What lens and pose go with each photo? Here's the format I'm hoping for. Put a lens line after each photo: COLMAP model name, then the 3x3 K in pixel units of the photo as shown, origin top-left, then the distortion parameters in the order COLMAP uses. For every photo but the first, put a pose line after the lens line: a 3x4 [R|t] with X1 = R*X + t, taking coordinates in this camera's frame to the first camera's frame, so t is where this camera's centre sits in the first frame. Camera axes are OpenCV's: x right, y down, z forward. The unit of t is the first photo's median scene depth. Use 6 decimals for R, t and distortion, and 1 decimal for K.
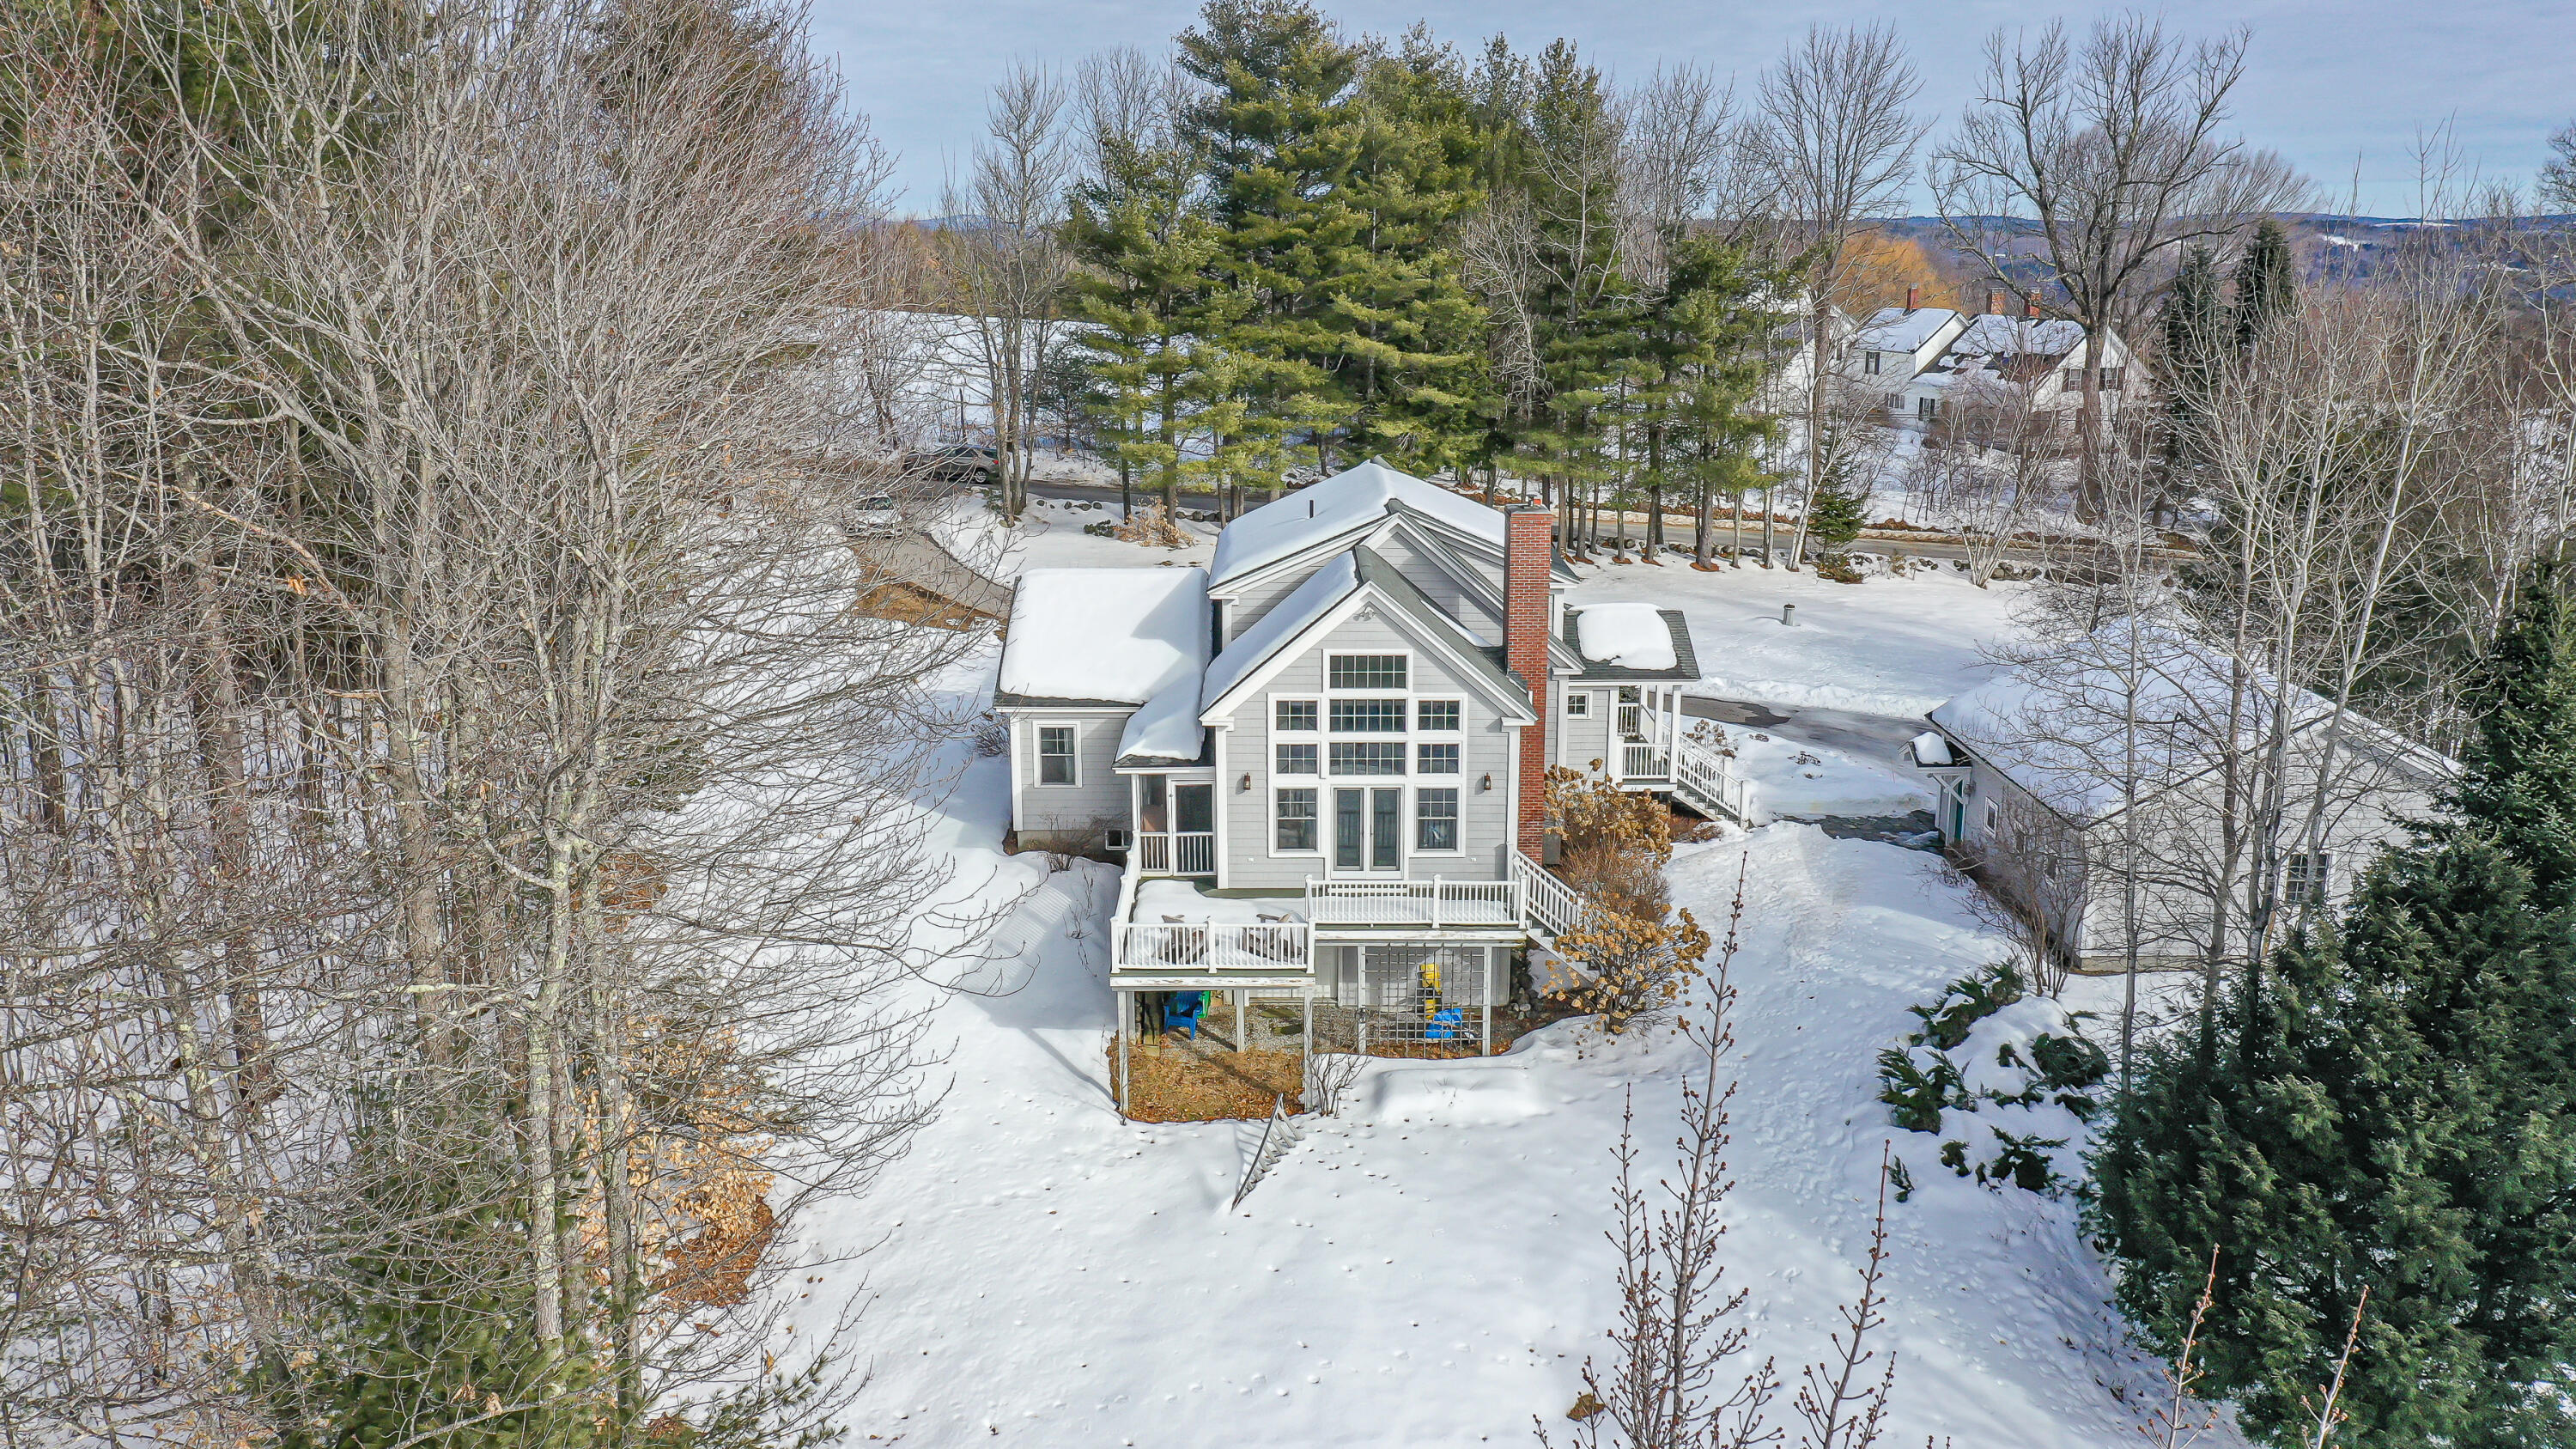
lens RADIAL K [[1891.6, 0, 1285.3], [0, 1891.6, 605.0], [0, 0, 1]] dist [0.004883, 0.002432]
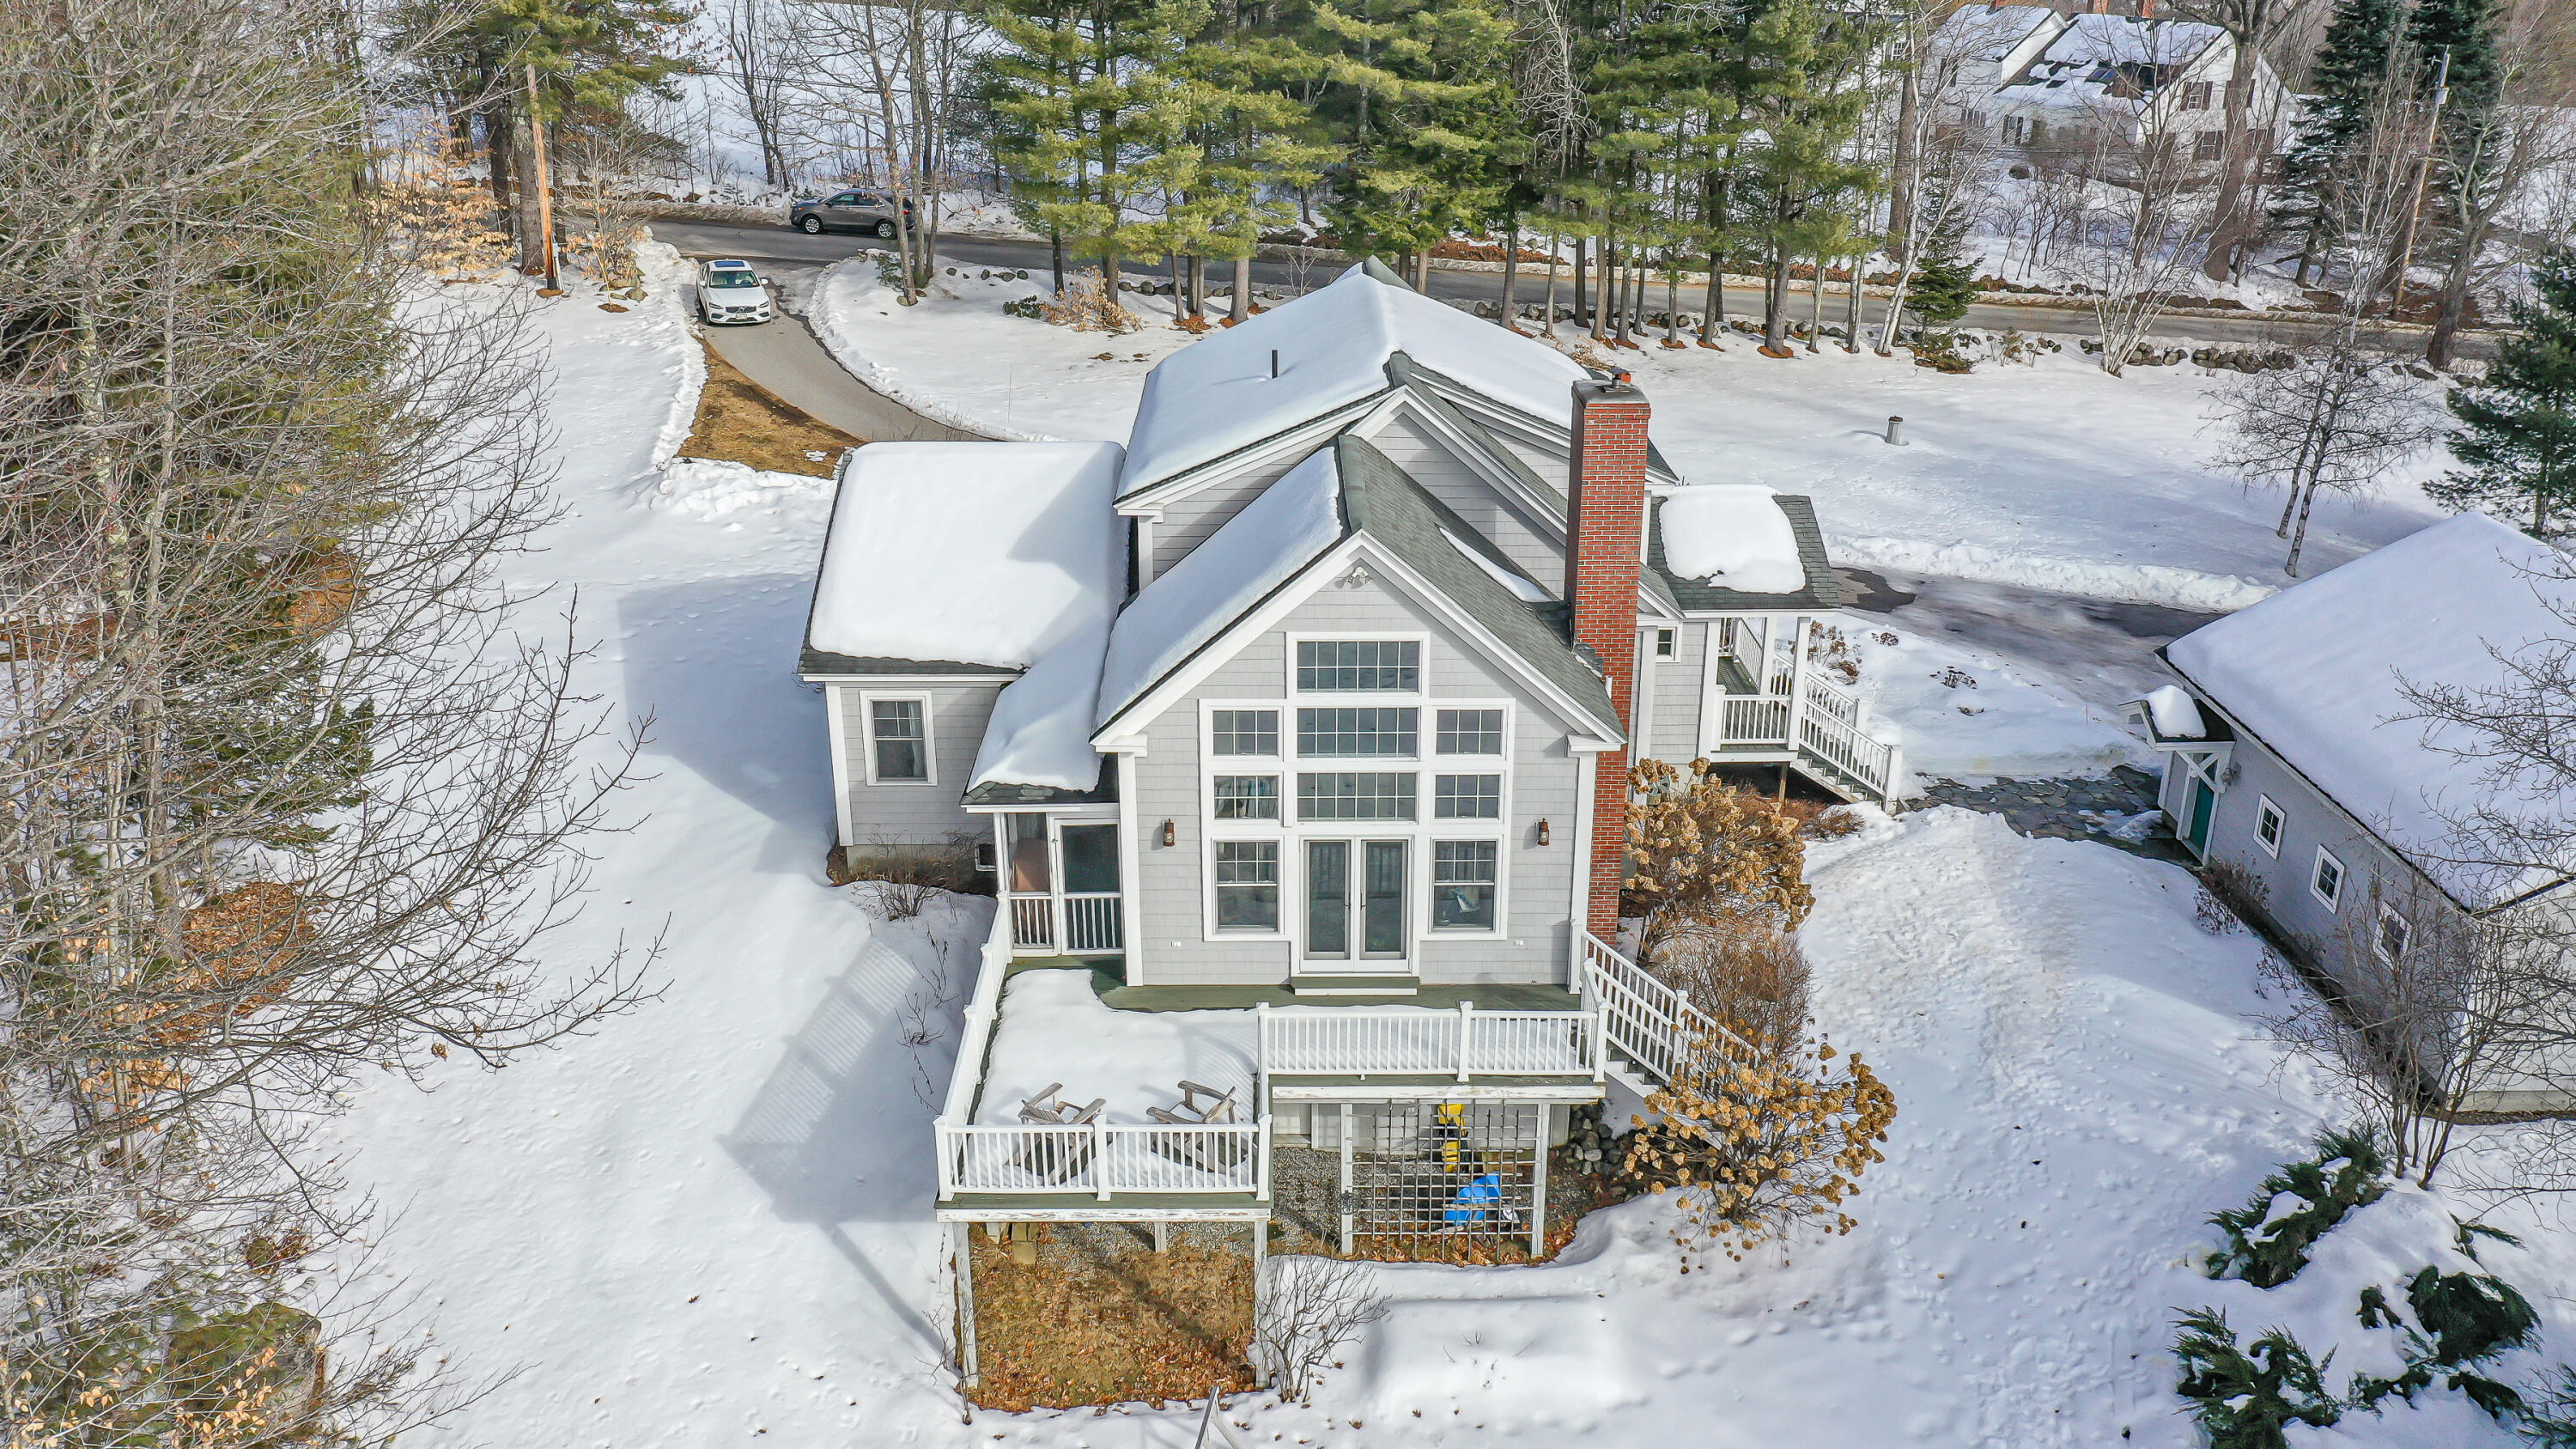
lens RADIAL K [[1891.6, 0, 1285.3], [0, 1891.6, 605.0], [0, 0, 1]] dist [0.004883, 0.002432]
pose [[0.999981, -0.003190, 0.005222, 0.014713], [0.002324, 0.987415, 0.158134, -0.076541], [-0.005661, -0.158119, 0.987404, 0.345146]]
